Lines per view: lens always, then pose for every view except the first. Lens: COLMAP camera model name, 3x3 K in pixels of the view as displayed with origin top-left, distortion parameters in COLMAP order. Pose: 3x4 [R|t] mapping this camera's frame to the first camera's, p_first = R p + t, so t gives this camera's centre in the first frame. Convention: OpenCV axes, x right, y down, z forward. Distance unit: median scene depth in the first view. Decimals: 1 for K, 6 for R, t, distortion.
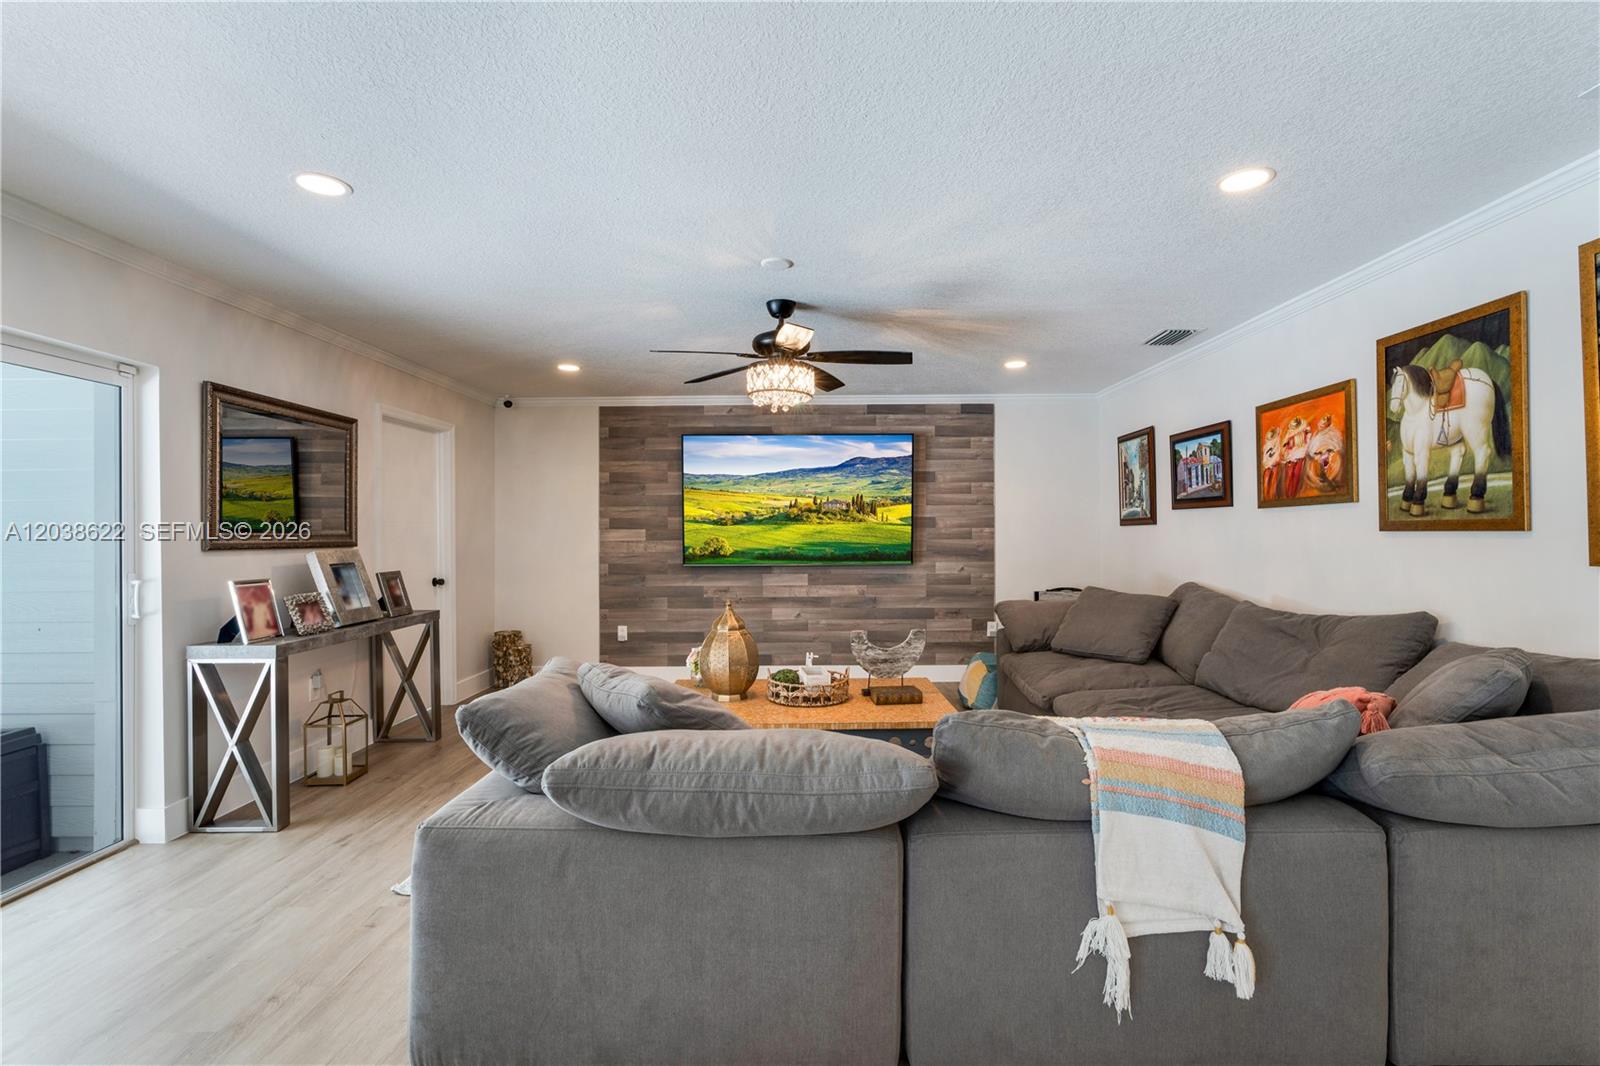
lens RADIAL K [[728.9, 0, 807.1], [0, 728.9, 528.1], [0, 0, 1]] dist [-0.000239, 0.000140]
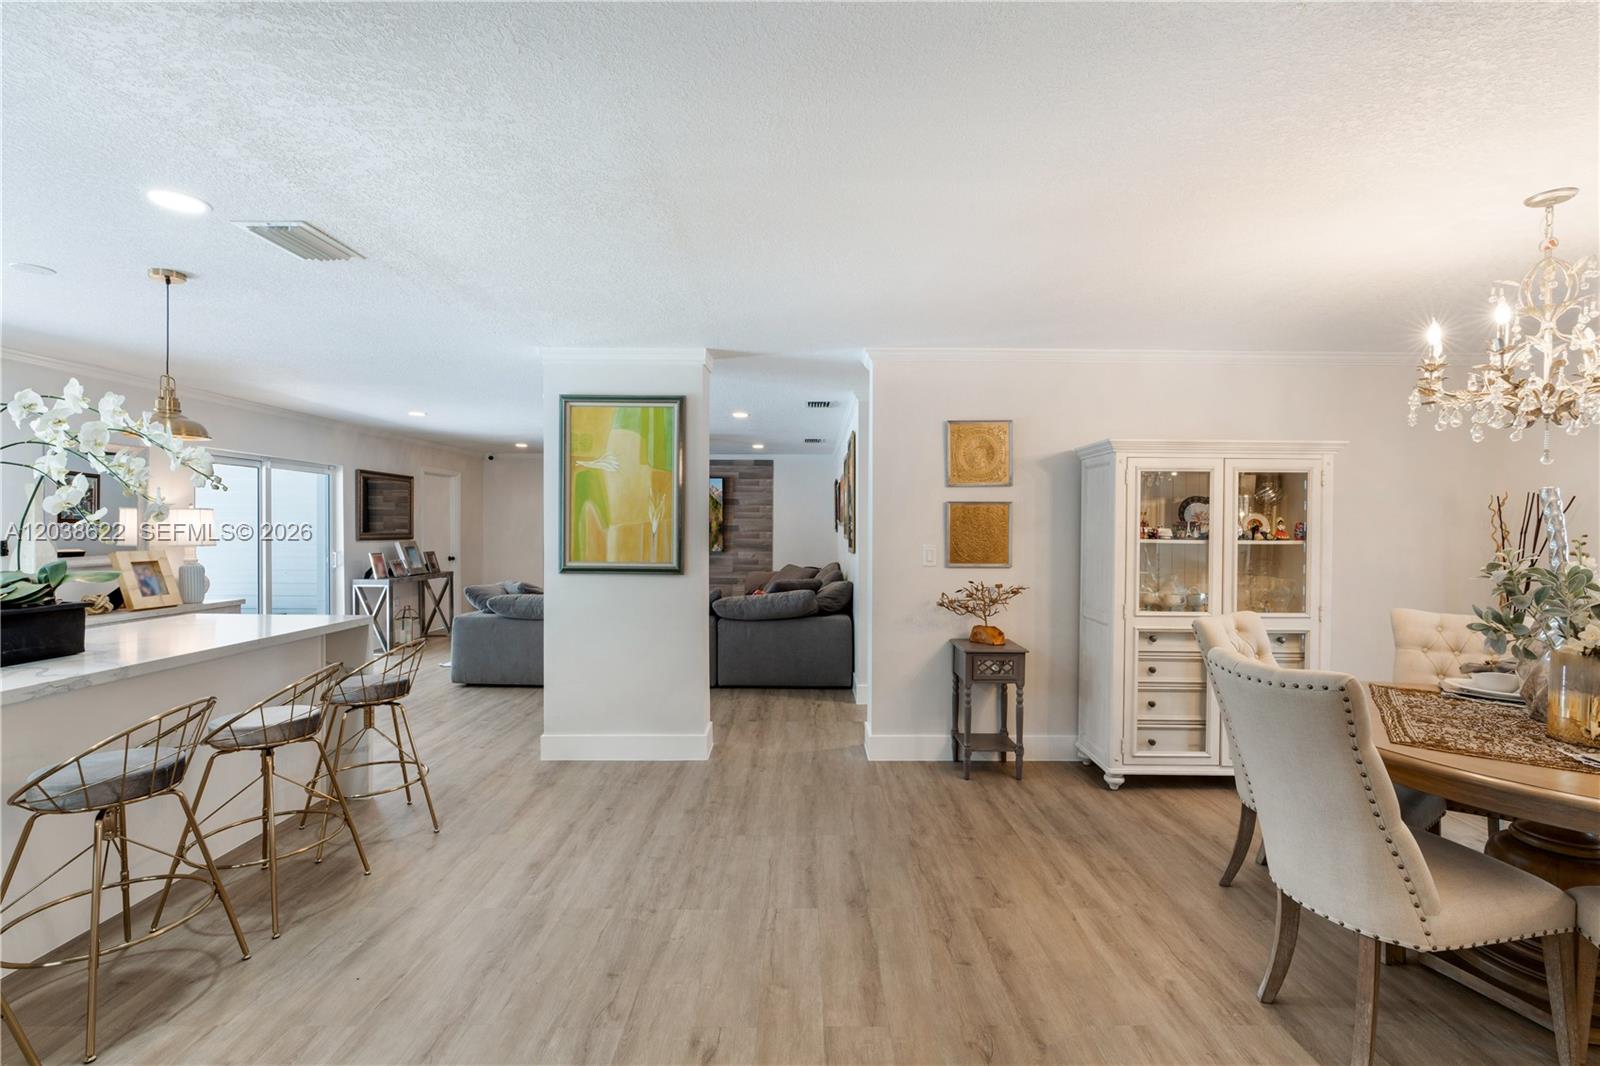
lens RADIAL K [[728.9, 0, 807.1], [0, 728.9, 528.1], [0, 0, 1]] dist [-0.000239, 0.000140]
pose [[0.999931, 0.011616, 0.001865, 0.481259], [-0.011630, 0.999902, 0.007795, -0.034471], [-0.001774, -0.007816, 0.999968, -1.043074]]
